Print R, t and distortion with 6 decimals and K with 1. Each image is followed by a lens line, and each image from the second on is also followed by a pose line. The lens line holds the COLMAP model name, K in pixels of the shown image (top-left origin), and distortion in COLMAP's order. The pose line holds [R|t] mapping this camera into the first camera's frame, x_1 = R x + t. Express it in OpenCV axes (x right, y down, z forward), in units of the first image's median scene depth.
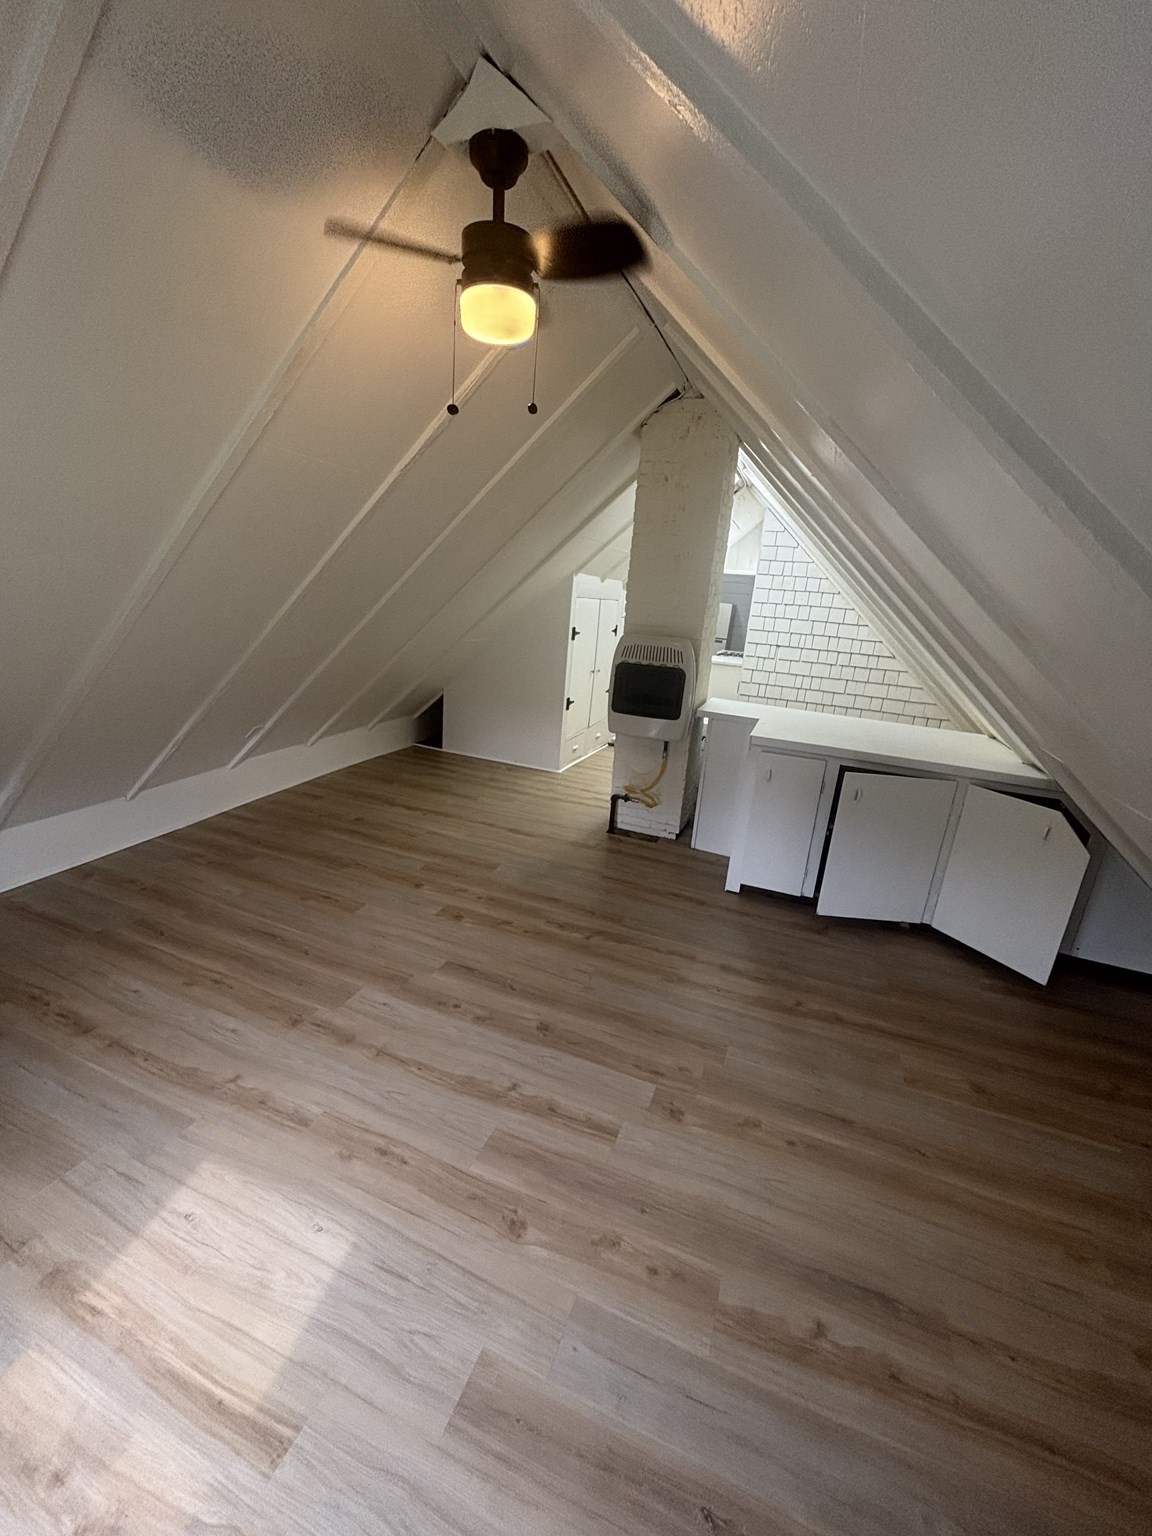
lens RADIAL K [[618.2, 0, 576.0], [0, 618.2, 768.0], [0, 0, 1]] dist [0.008377, -0.000071]
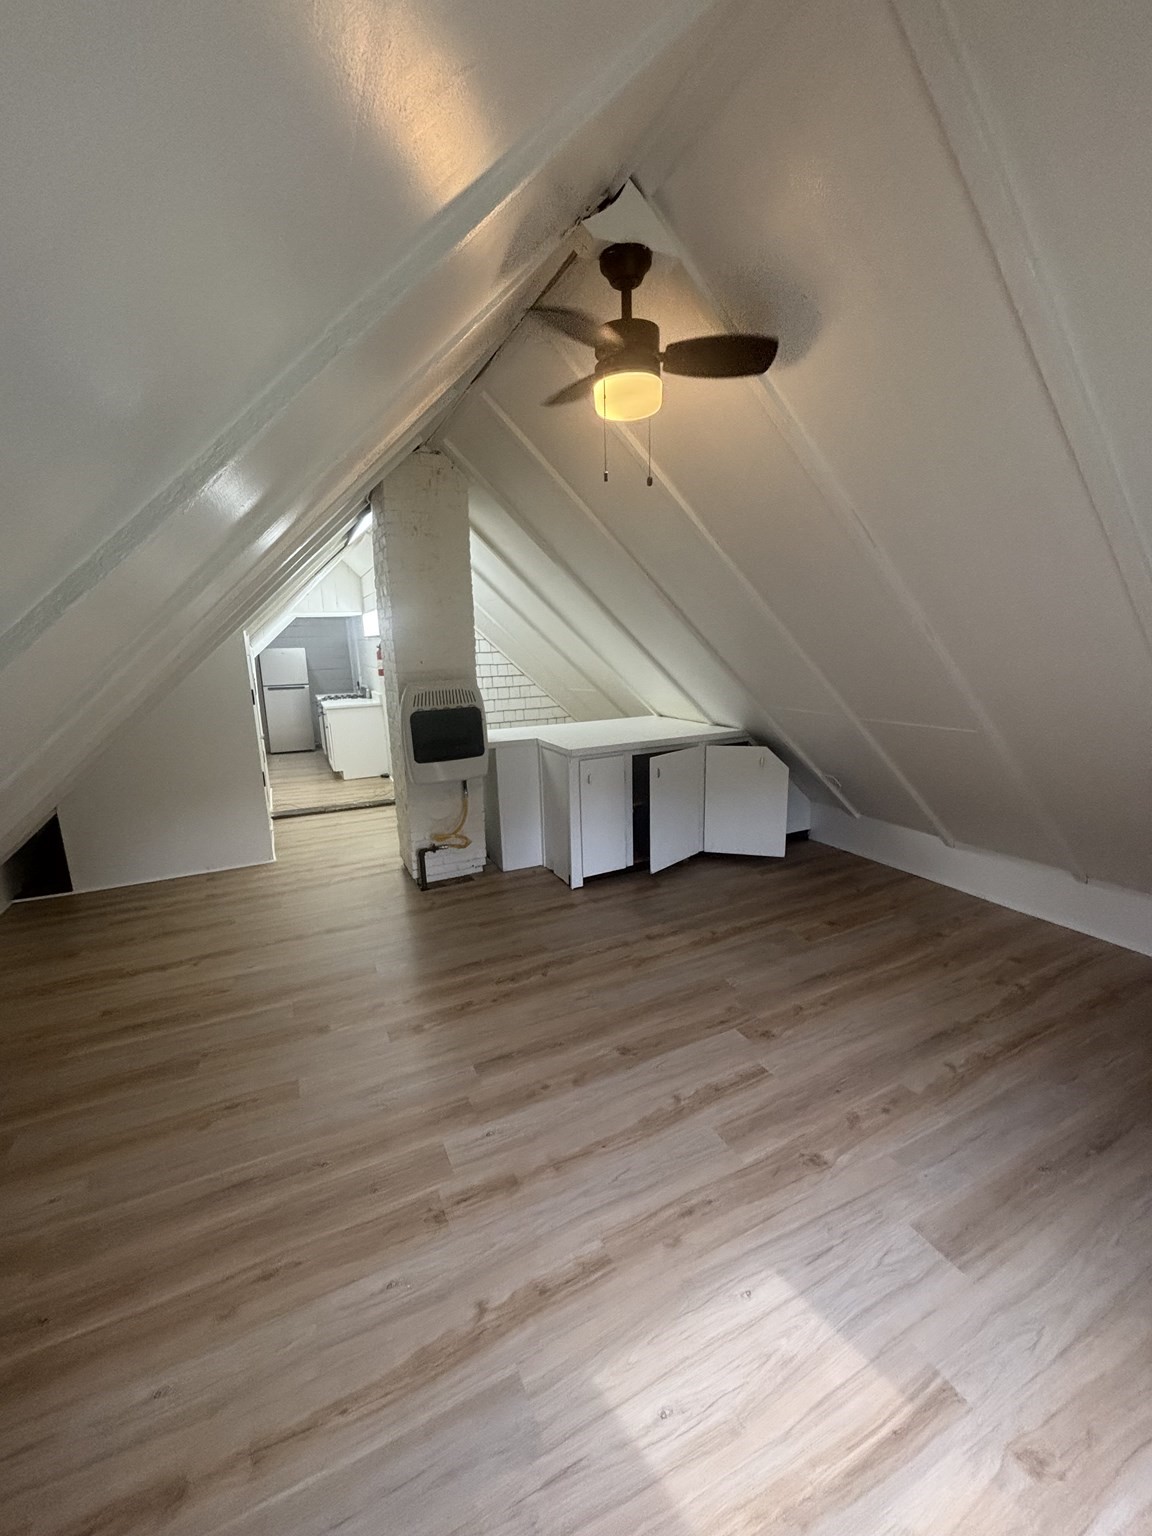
lens RADIAL K [[618.2, 0, 576.0], [0, 618.2, 768.0], [0, 0, 1]] dist [0.008377, -0.000071]
pose [[0.676218, -0.242551, 0.695628, -0.596929], [0.279816, 0.958047, 0.062043, -0.102054], [-0.681493, 0.152694, 0.715718, 0.199926]]
